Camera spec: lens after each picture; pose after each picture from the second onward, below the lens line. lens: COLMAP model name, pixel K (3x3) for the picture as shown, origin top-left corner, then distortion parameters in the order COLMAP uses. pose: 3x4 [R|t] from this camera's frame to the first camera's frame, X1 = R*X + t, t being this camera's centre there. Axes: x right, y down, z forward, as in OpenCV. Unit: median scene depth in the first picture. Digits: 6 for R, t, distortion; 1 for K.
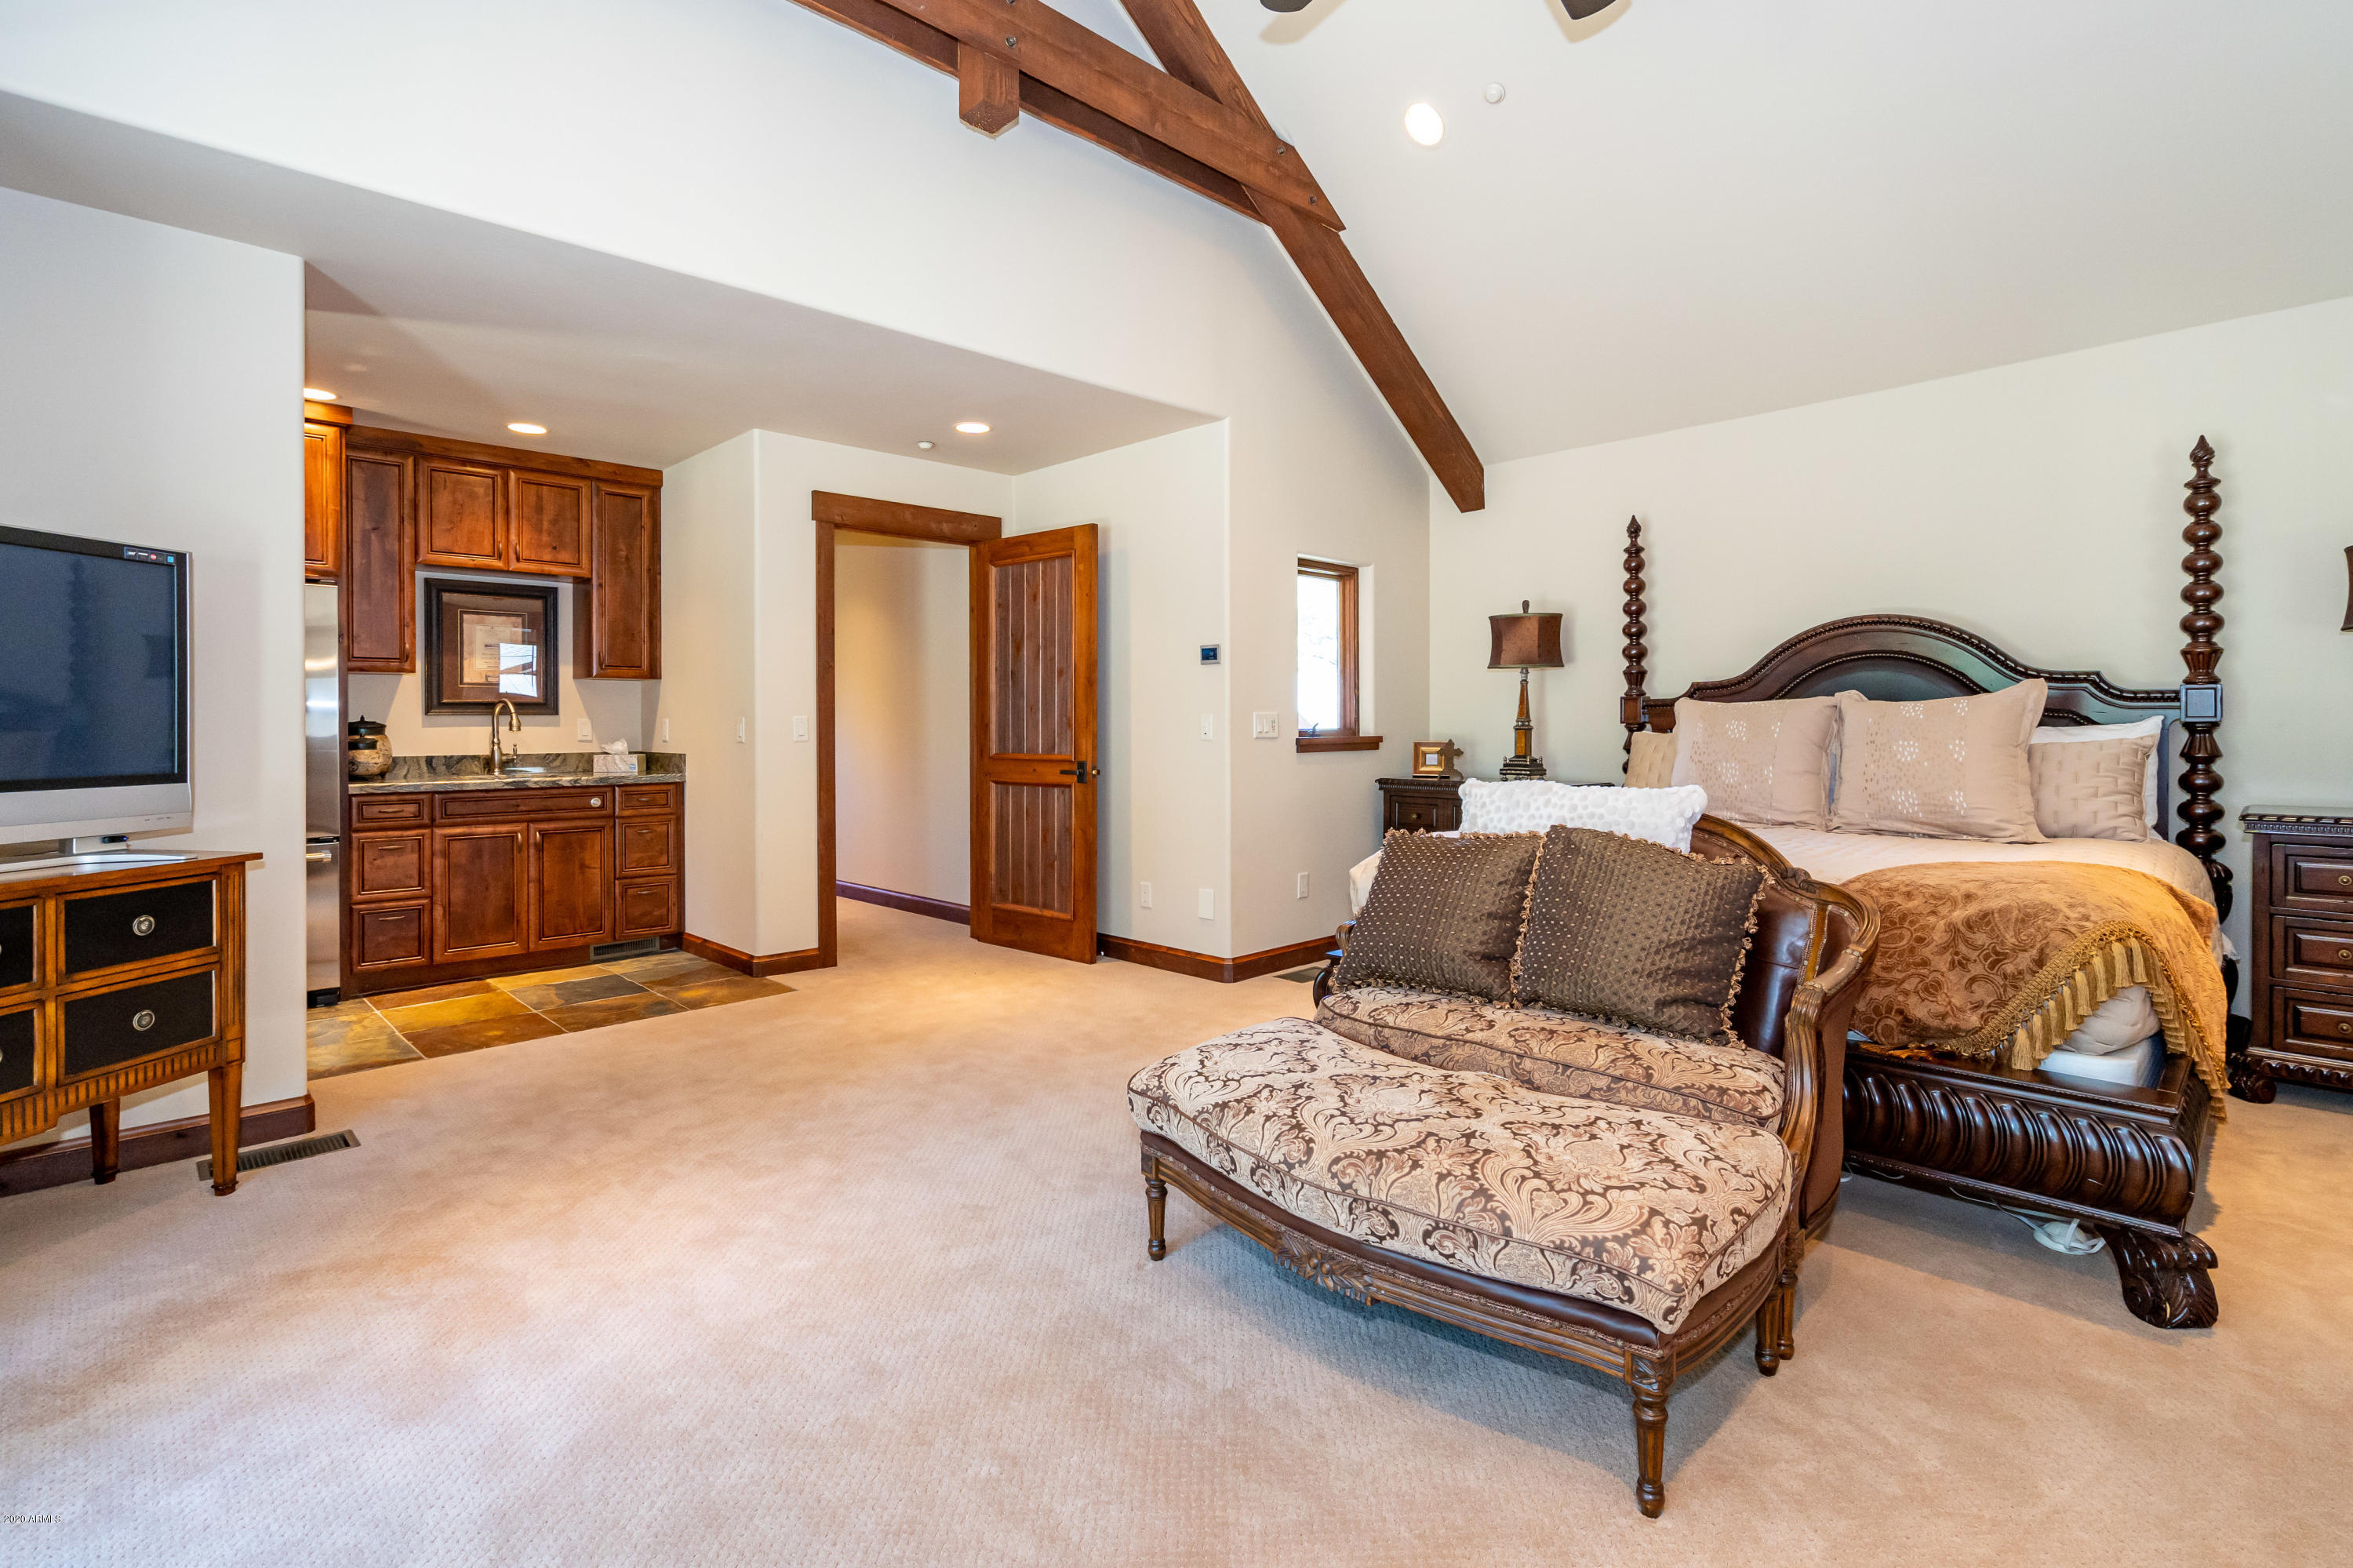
lens RADIAL K [[1115.7, 0, 1139.8], [0, 1115.7, 718.0], [0, 0, 1]] dist [-0.002490, -0.000310]
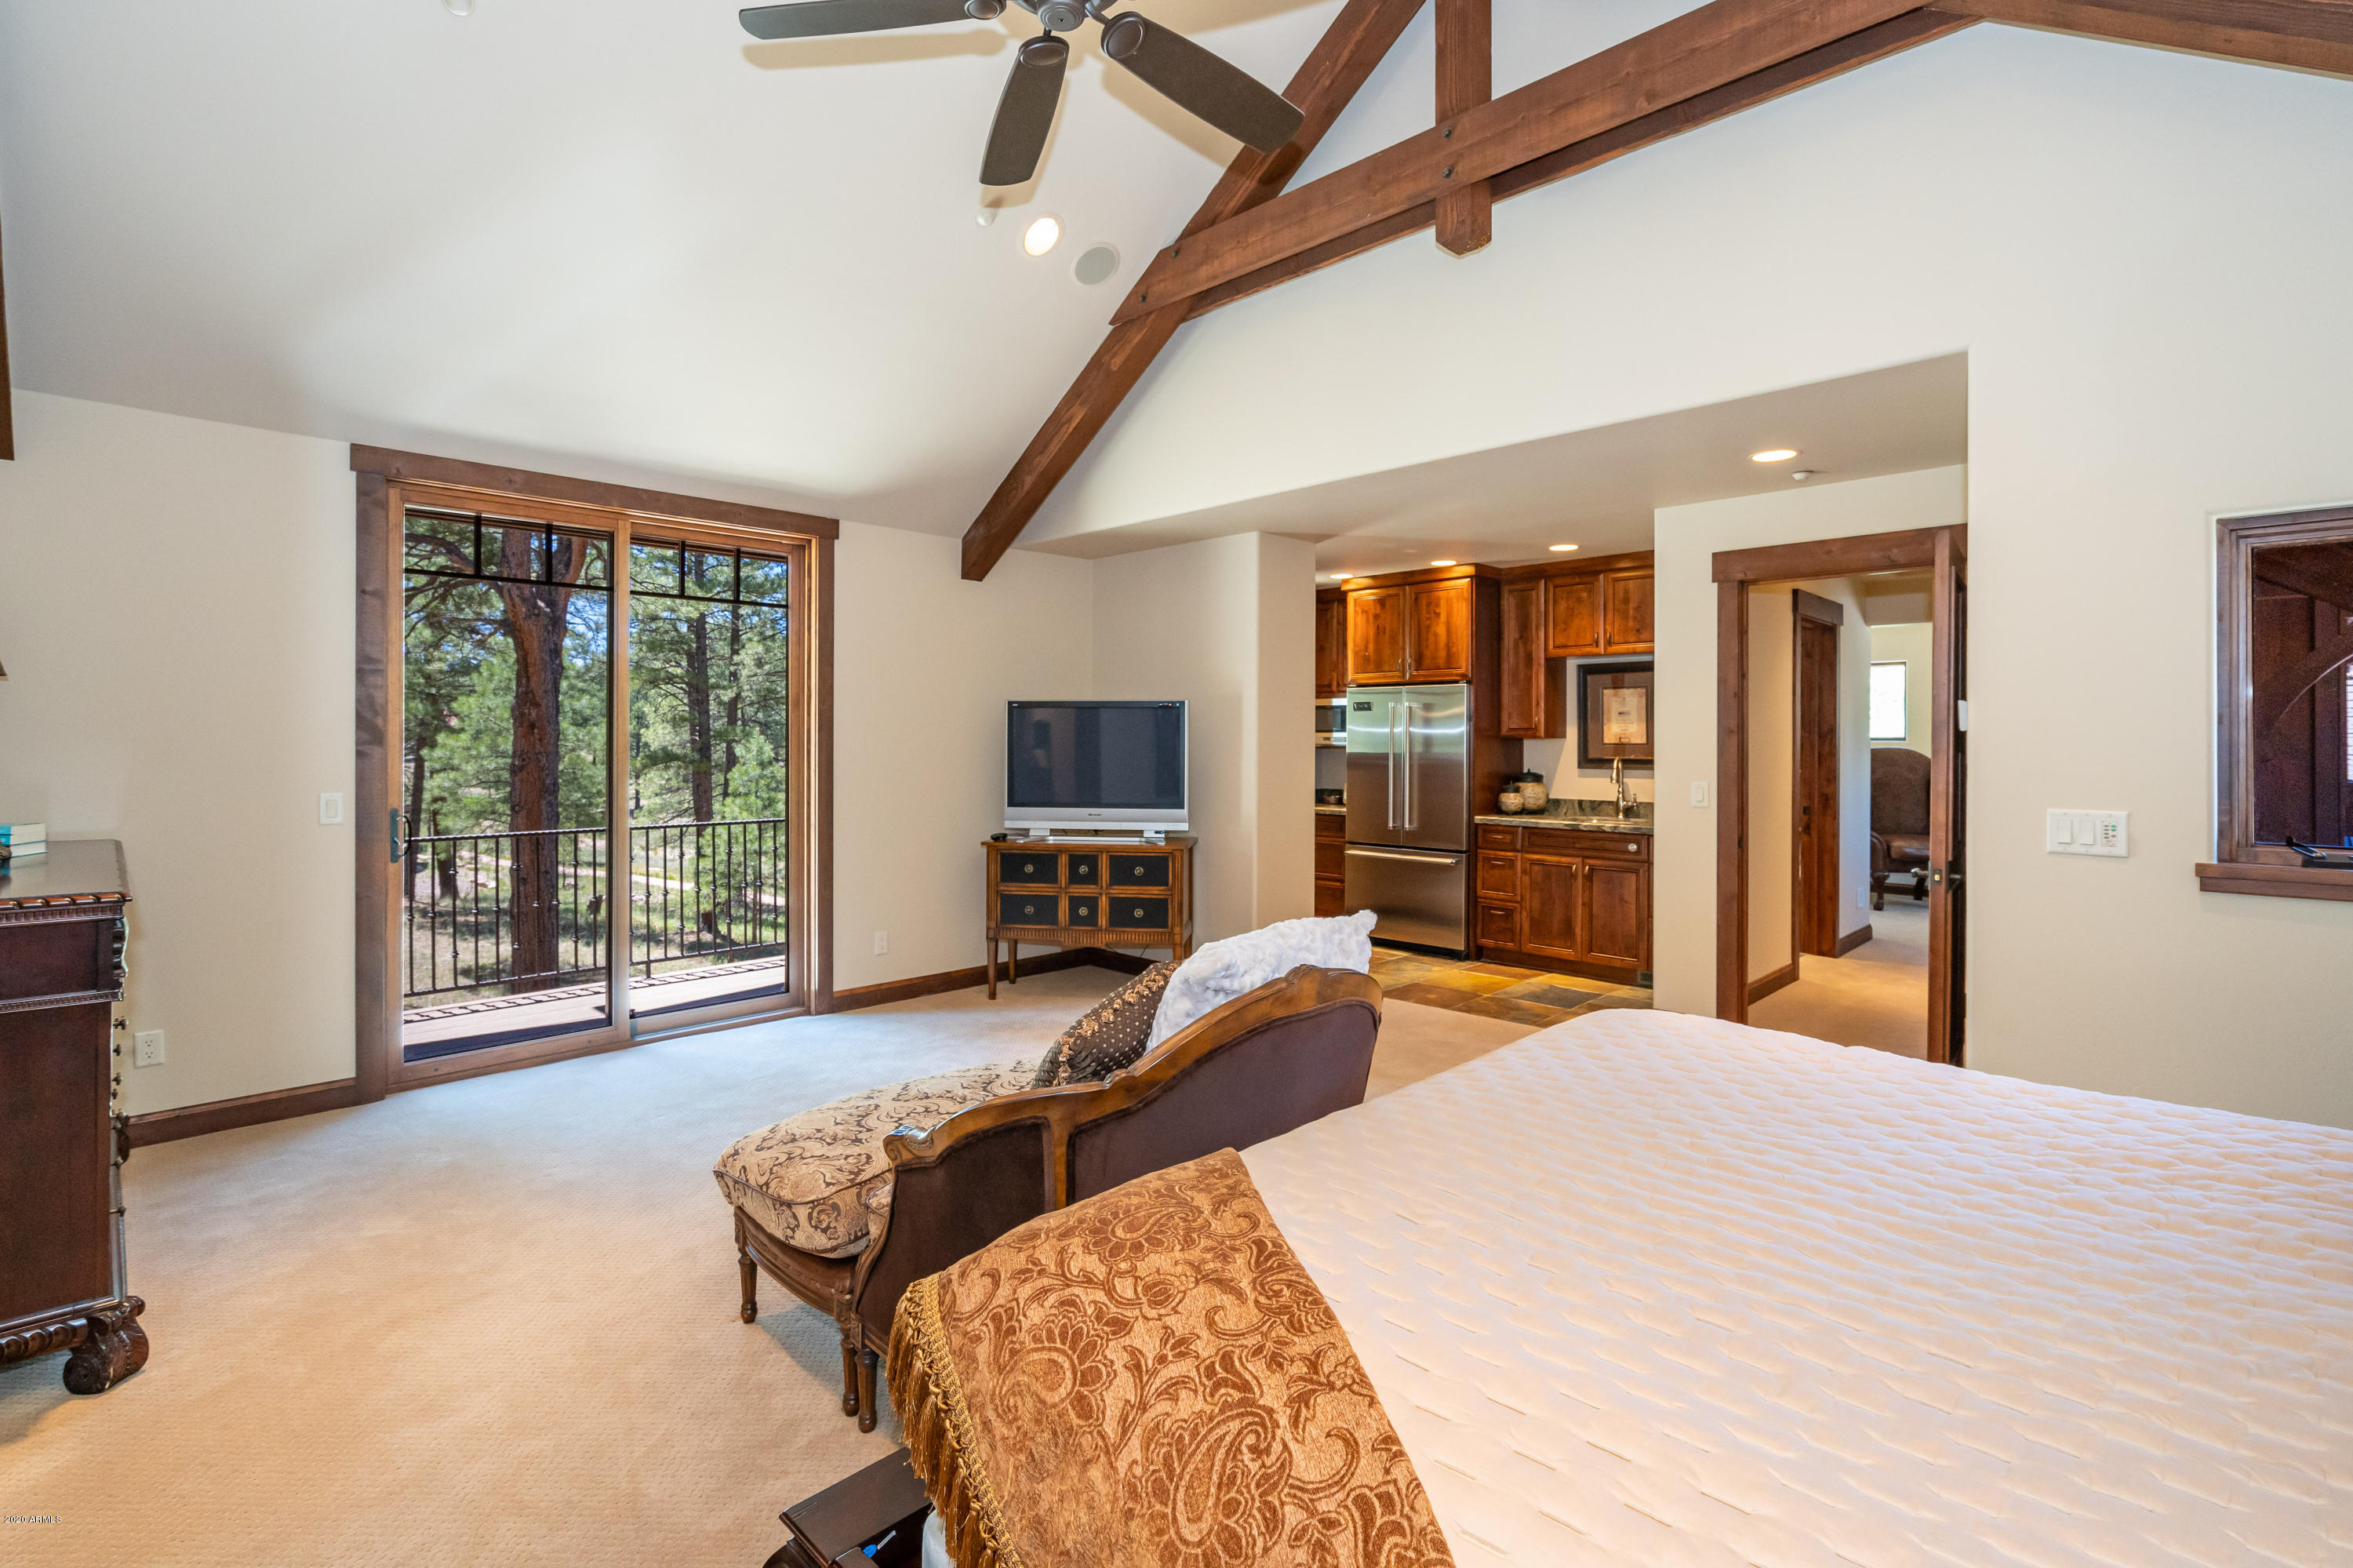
lens RADIAL K [[1083.4, 0, 1173.9], [0, 1083.4, 732.2], [0, 0, 1]] dist [-0.003057, -0.000693]
pose [[0.030492, -0.002806, -0.999531, 0.698216], [0.002110, 0.999994, -0.002743, -0.047898], [0.999533, -0.002025, 0.030497, 0.534153]]
